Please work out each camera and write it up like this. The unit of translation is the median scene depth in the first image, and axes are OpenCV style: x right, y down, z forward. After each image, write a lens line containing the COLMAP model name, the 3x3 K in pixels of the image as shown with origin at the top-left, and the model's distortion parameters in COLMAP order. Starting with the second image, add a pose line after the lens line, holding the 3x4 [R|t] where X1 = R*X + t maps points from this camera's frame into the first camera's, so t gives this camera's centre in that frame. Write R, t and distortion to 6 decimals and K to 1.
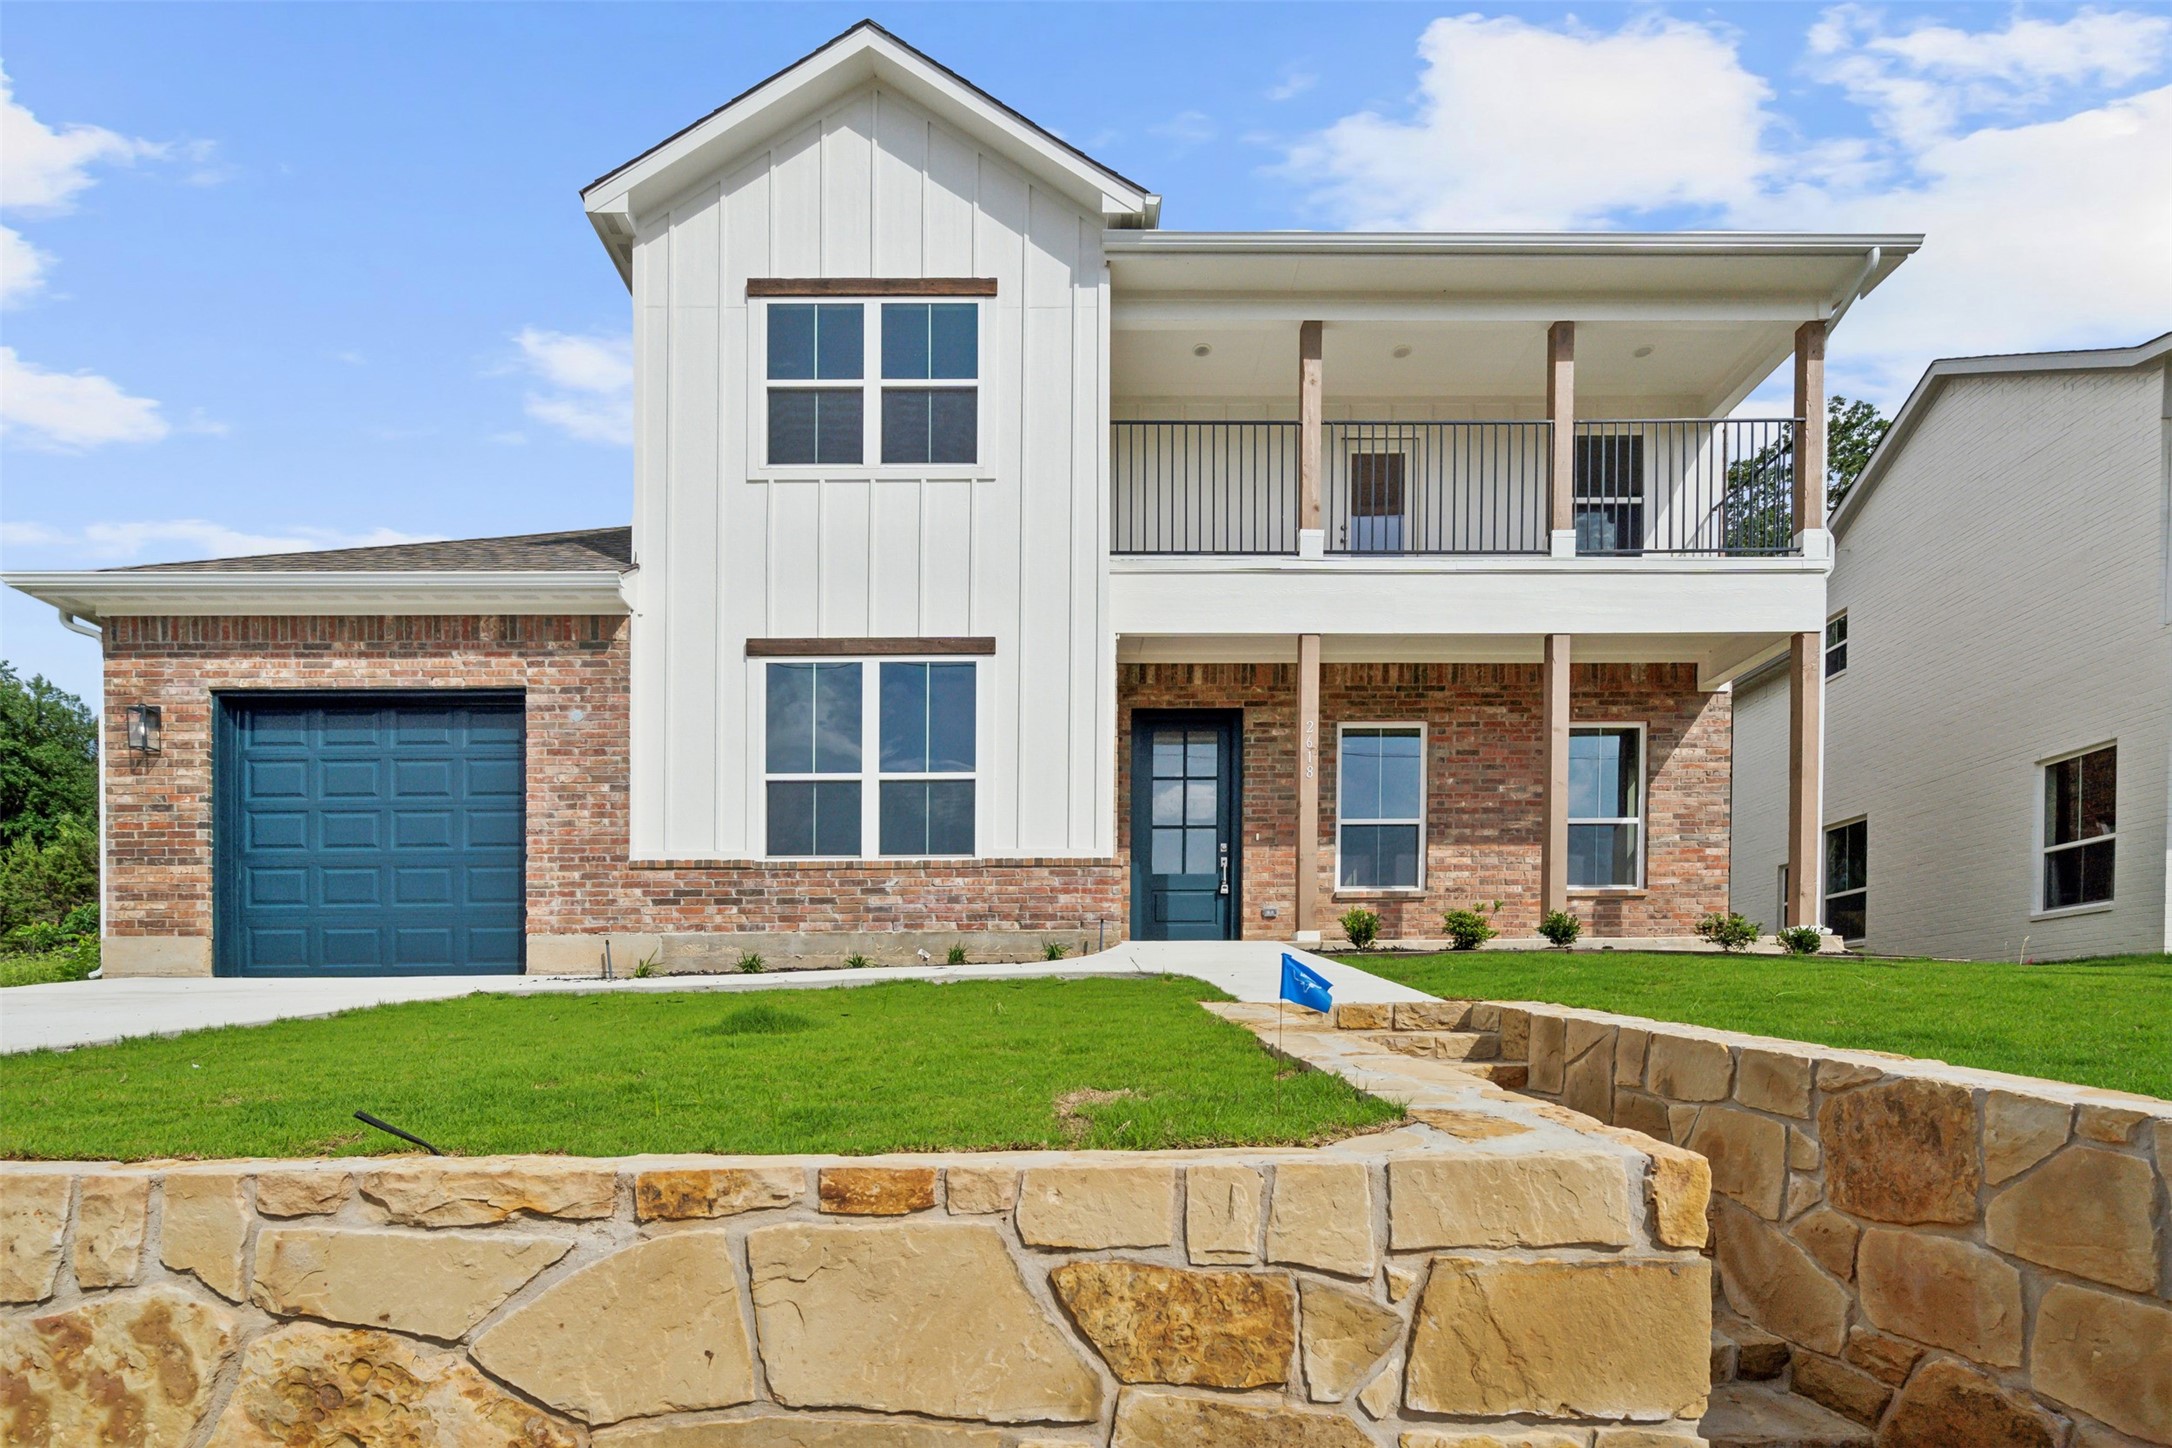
lens RADIAL K [[932.1, 0, 1086.2], [0, 932.1, 853.4], [0, 0, 1]] dist [-0.003468, 0.000025]
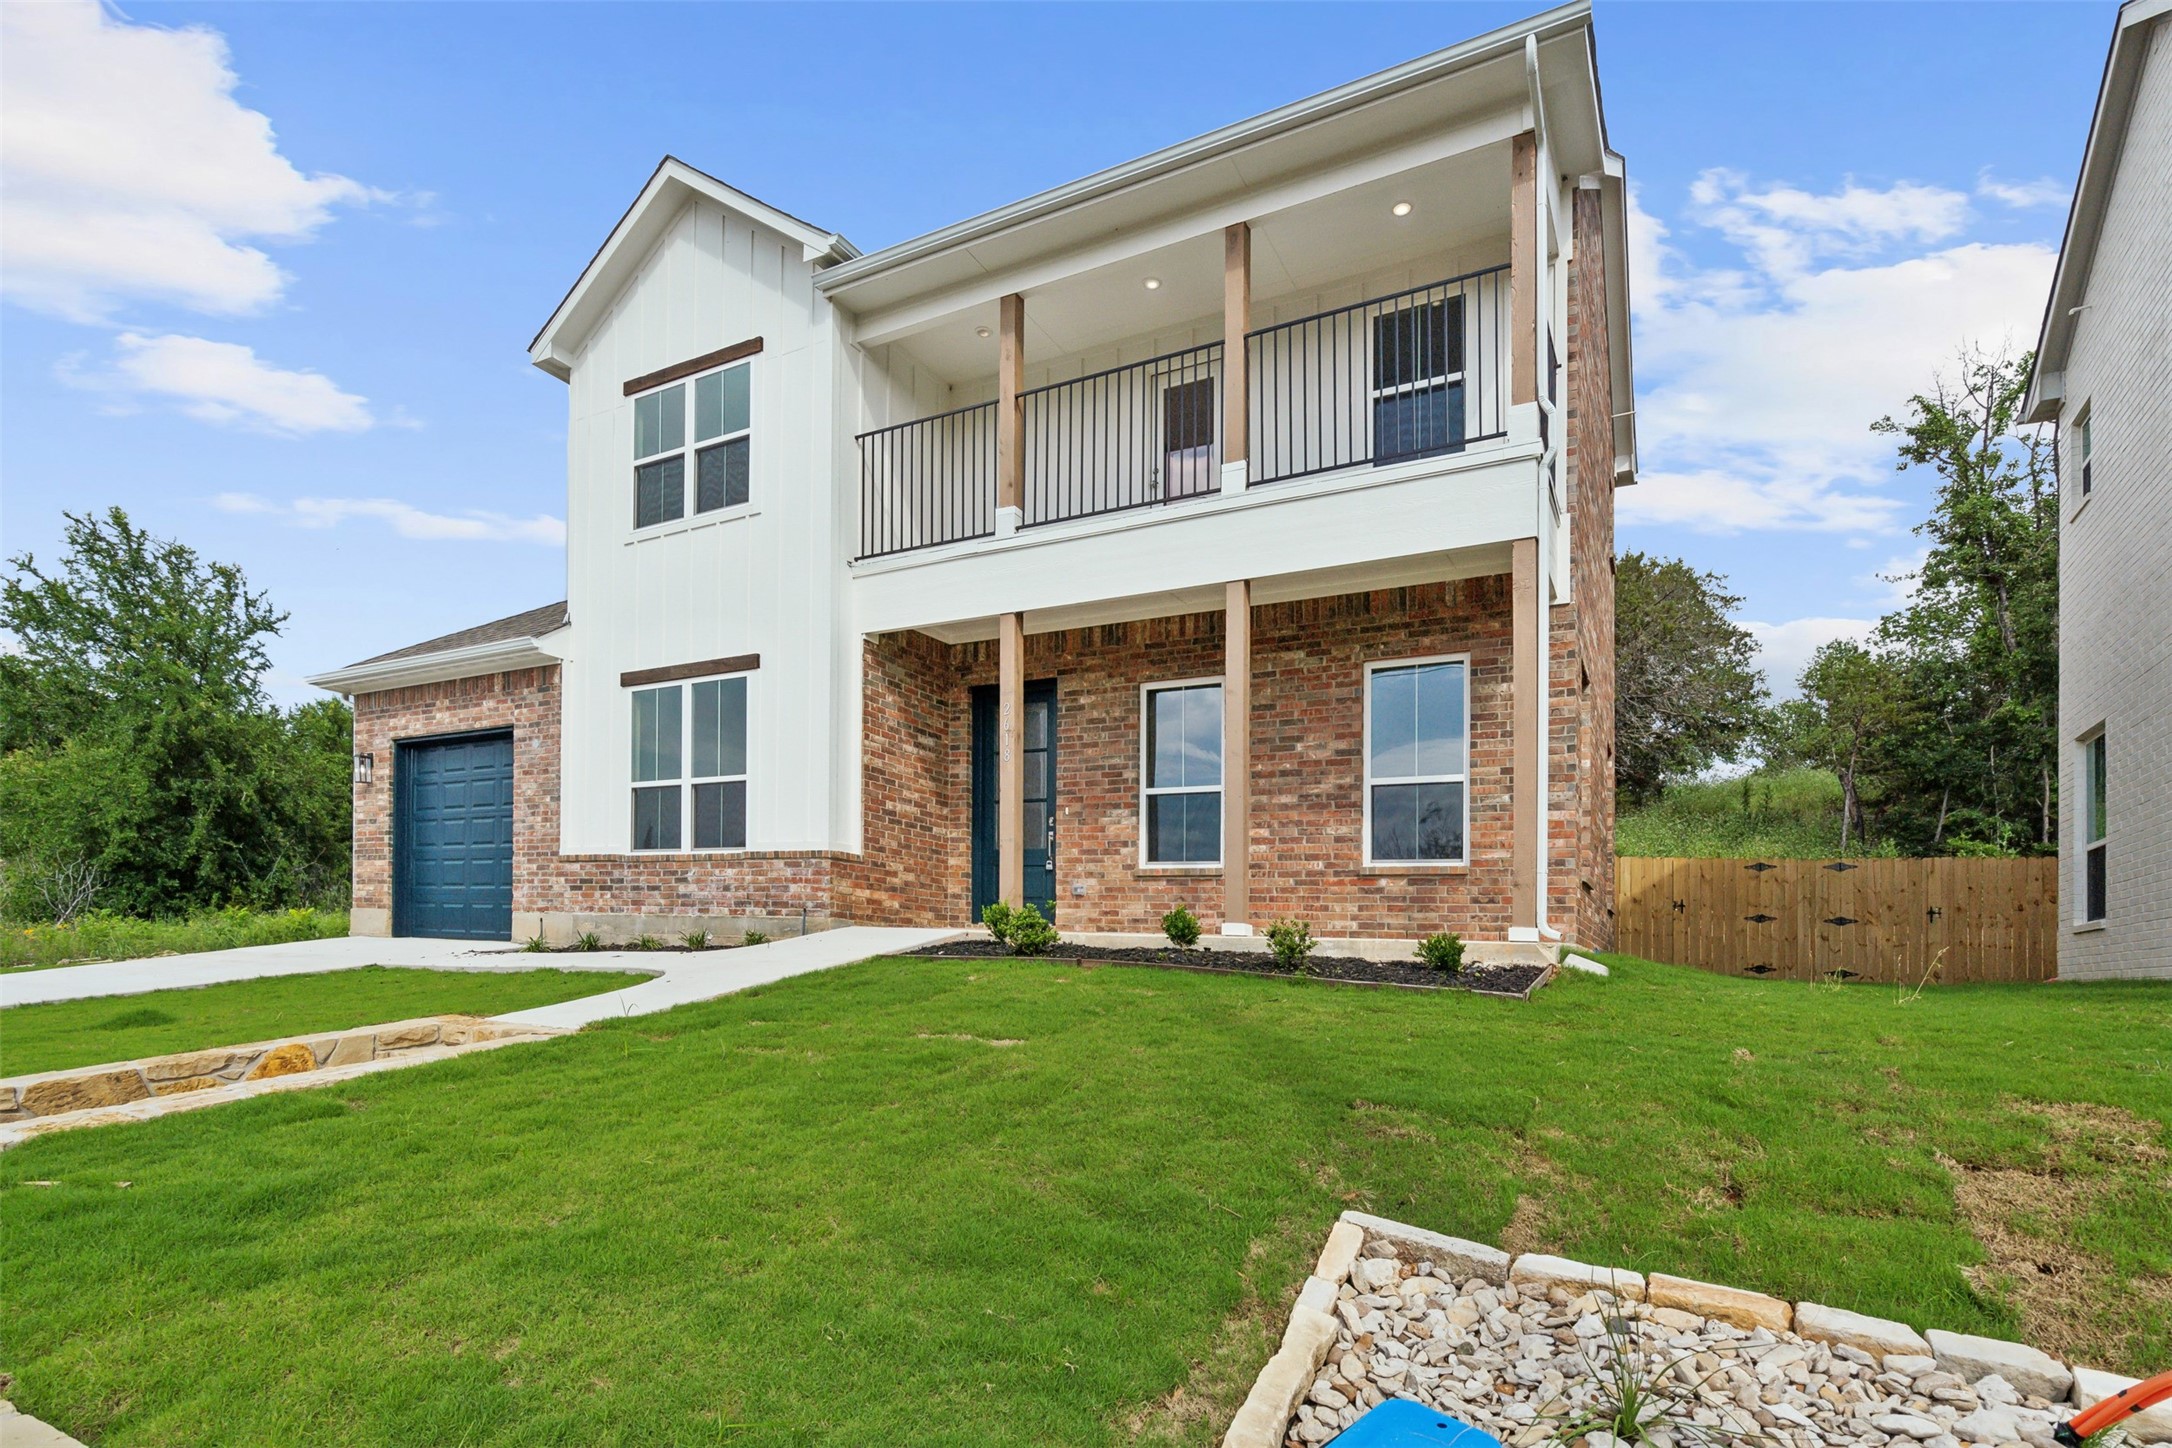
lens RADIAL K [[1000.1, 0, 1081.0], [0, 1000.1, 735.3], [0, 0, 1]] dist [-0.007698, 0.001003]
pose [[0.886983, -0.067882, -0.456786, 0.768684], [0.053735, 0.997589, -0.043907, -0.056667], [0.458665, 0.014399, 0.888493, 0.102393]]
